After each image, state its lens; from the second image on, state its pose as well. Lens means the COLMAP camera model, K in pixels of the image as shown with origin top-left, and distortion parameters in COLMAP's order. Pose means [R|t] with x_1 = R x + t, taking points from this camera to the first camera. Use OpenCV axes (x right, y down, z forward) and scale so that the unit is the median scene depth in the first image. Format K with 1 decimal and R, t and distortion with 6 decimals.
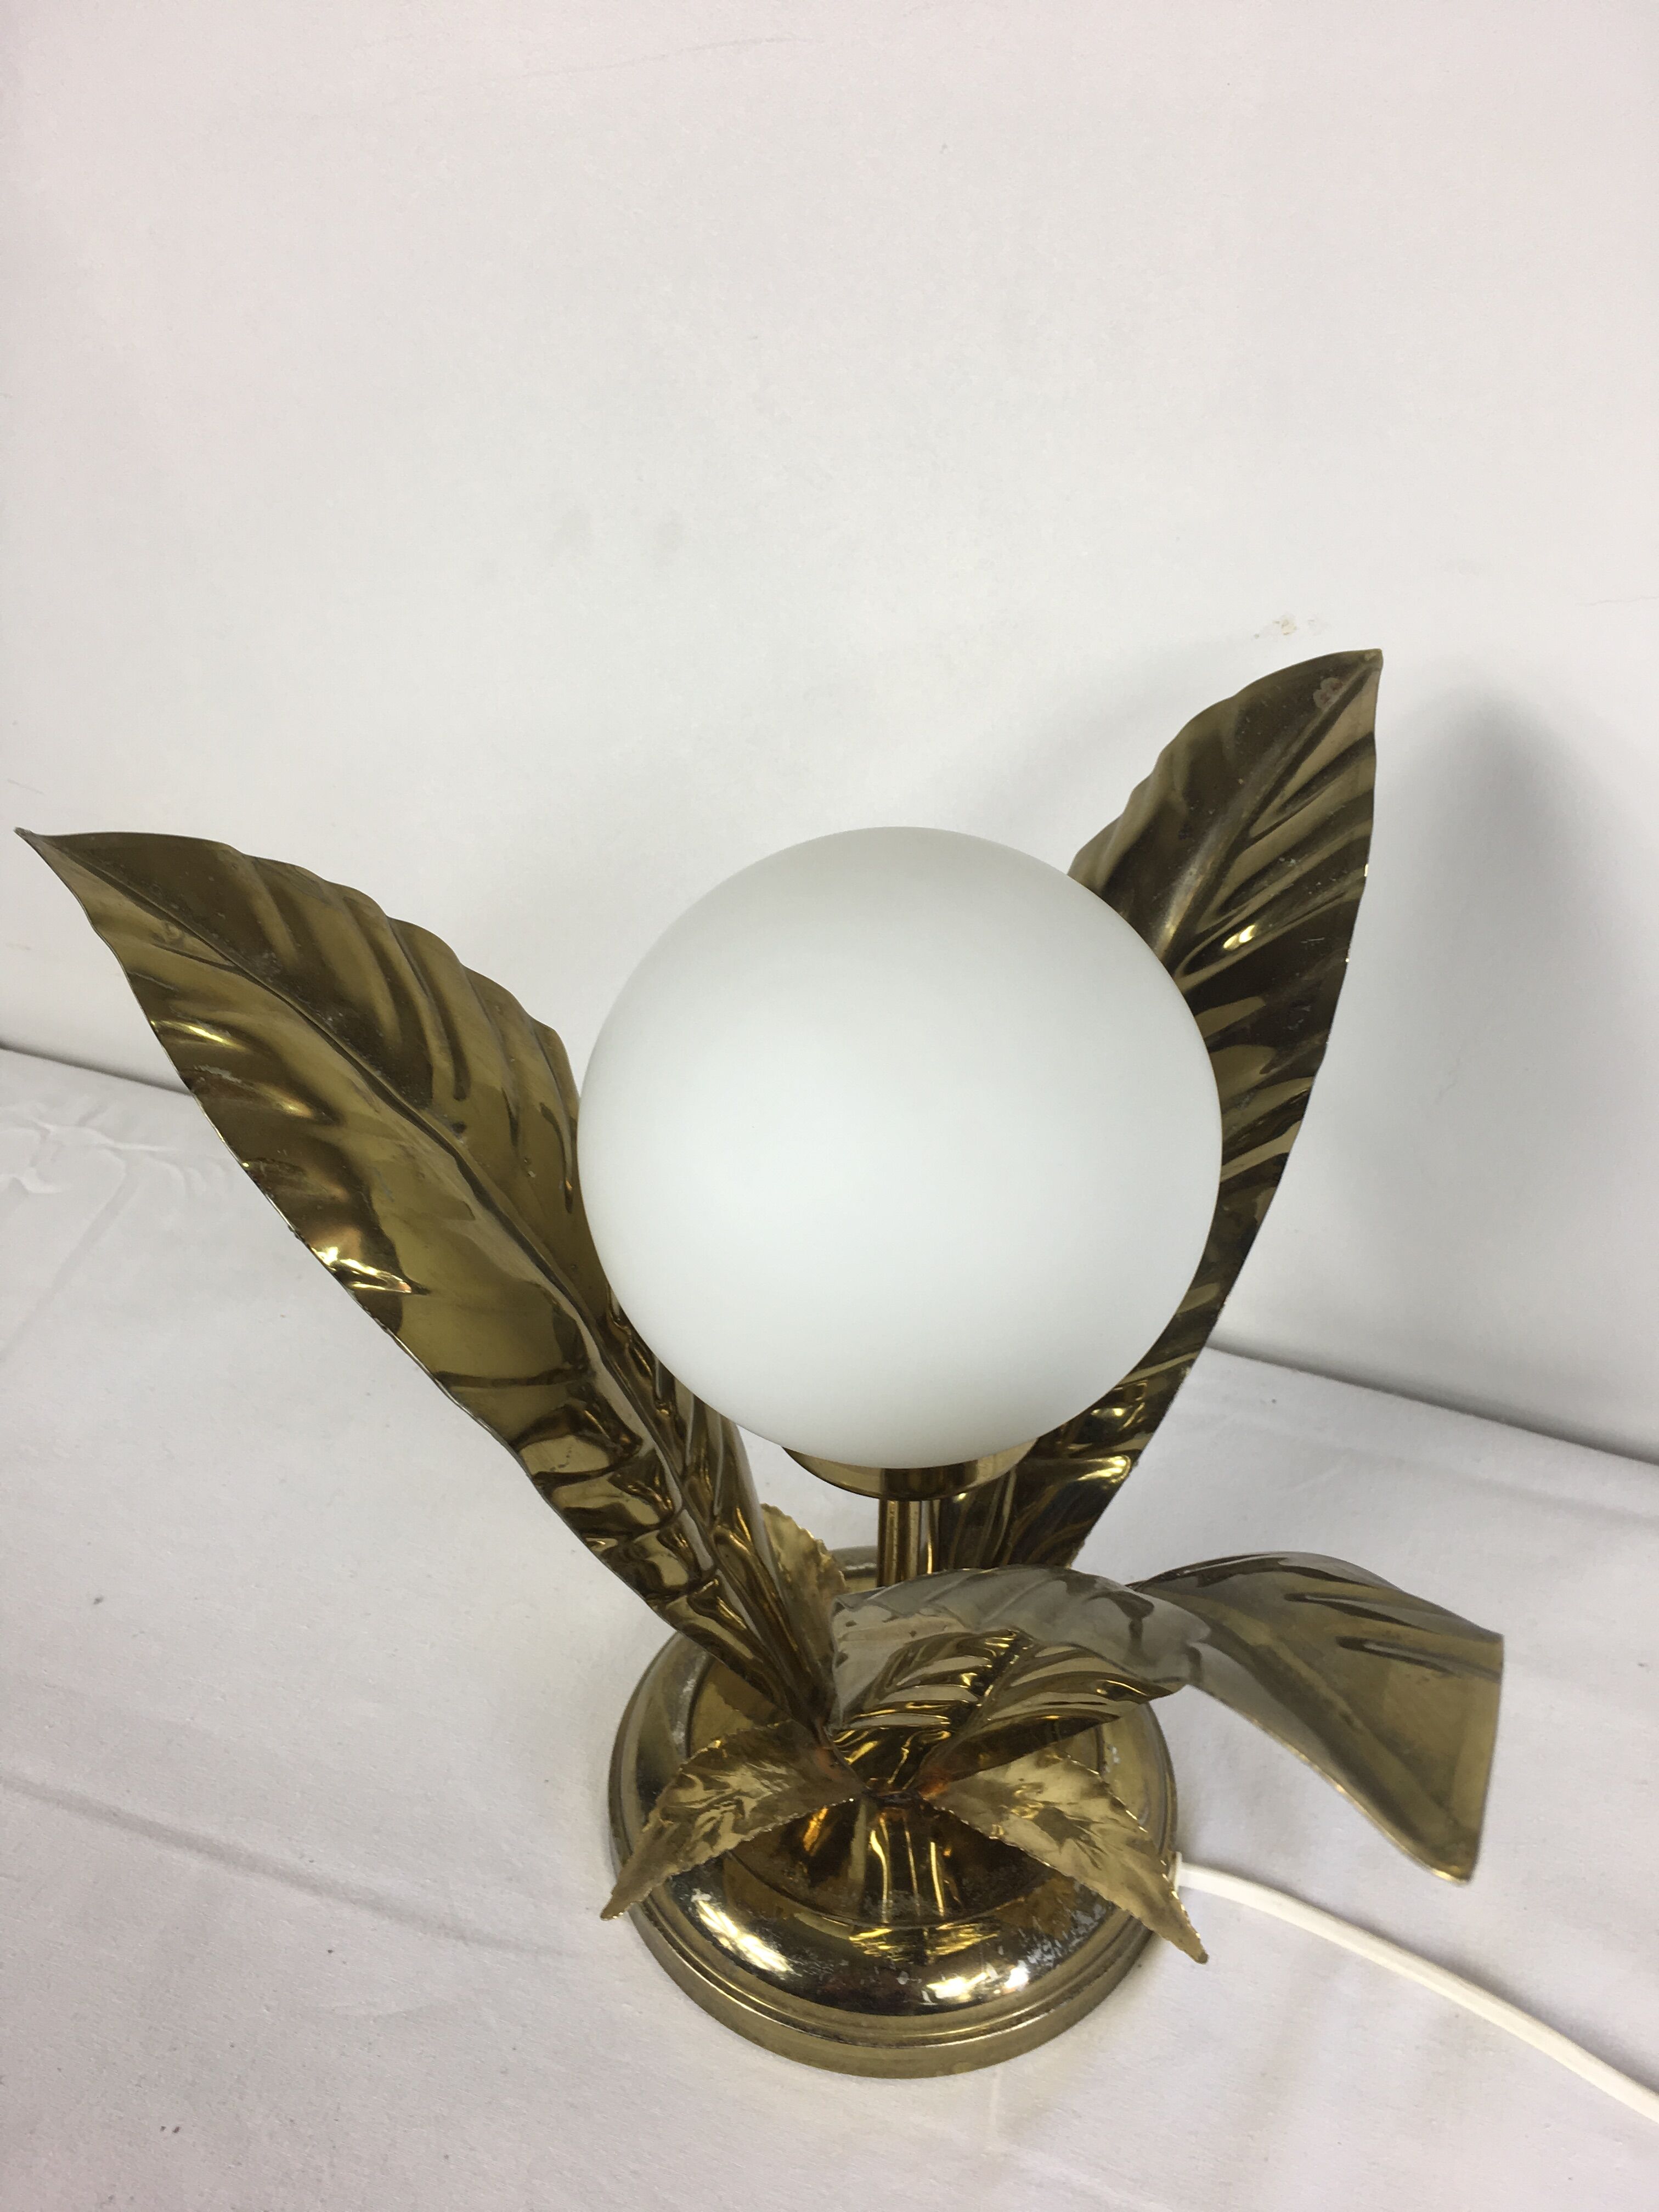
lens RADIAL K [[1920.5, 0, 824.8], [0, 1920.5, 1103.9], [0, 0, 1]] dist [0.070180, -0.134343]
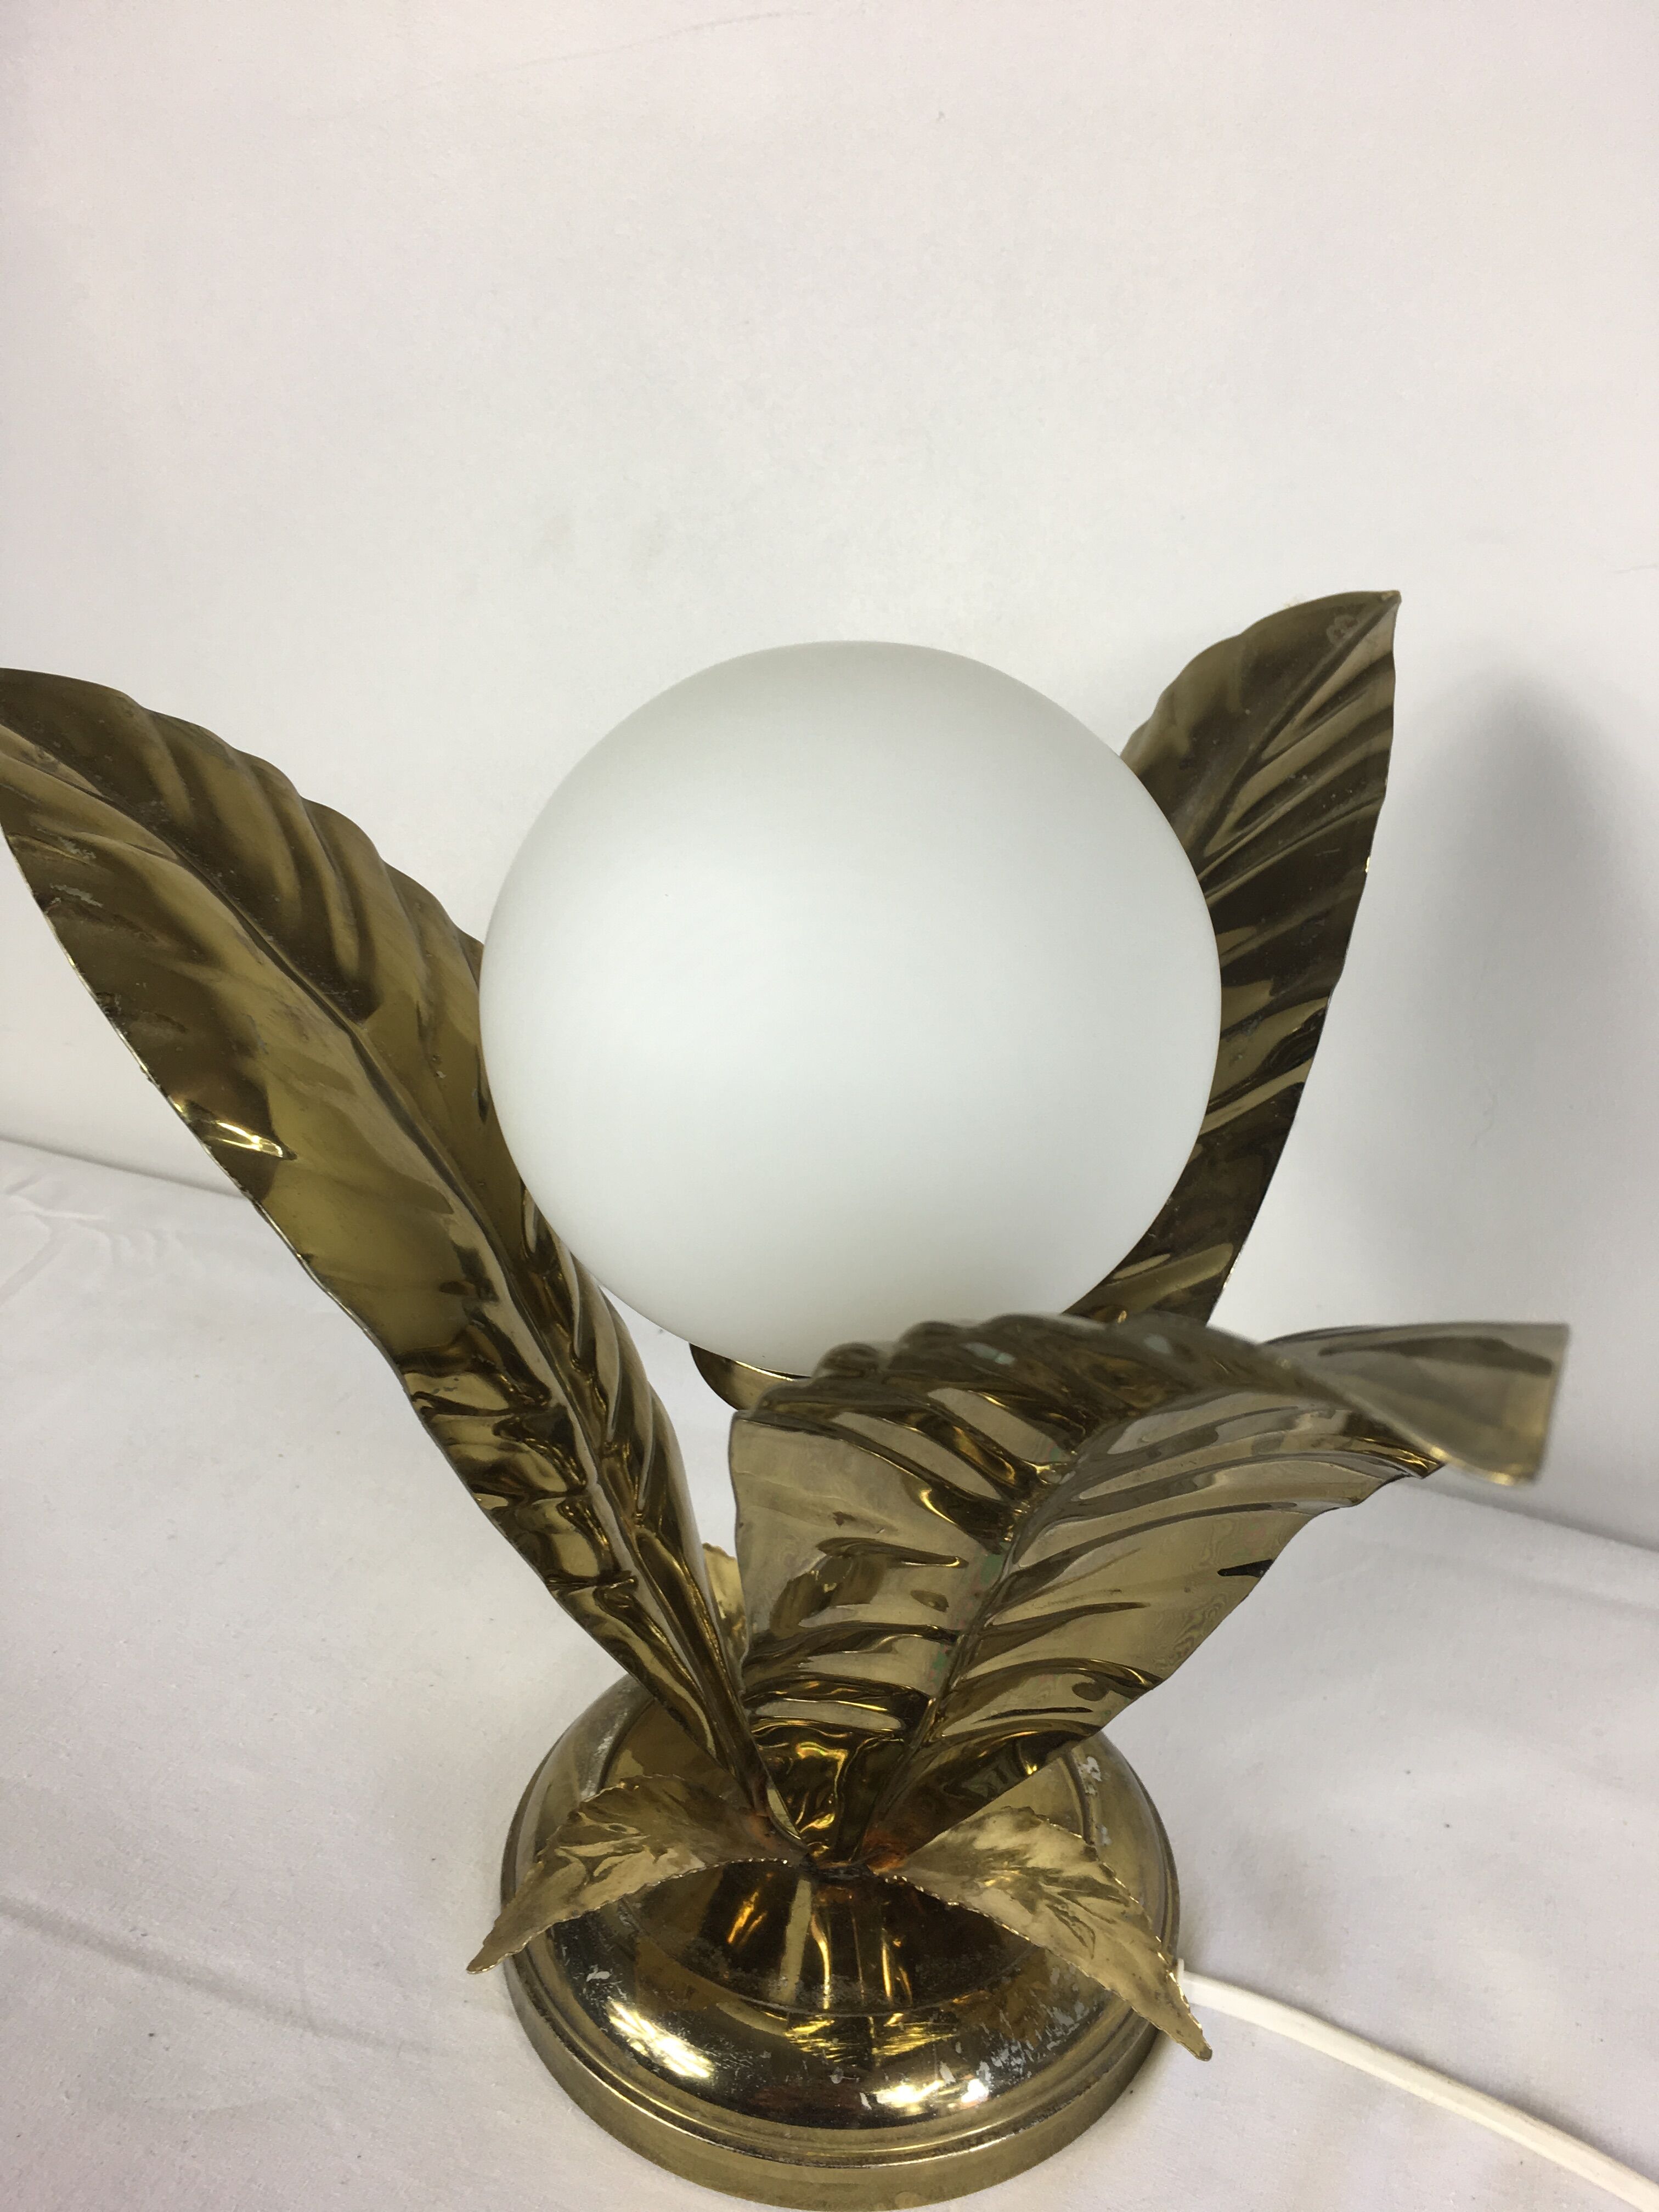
lens RADIAL K [[1920.5, 0, 824.8], [0, 1920.5, 1103.9], [0, 0, 1]] dist [0.070180, -0.134343]
pose [[0.999455, 0.027658, -0.018025, 0.037525], [-0.030249, 0.985925, -0.164432, 0.177795], [0.013223, 0.164887, 0.986224, 0.126063]]
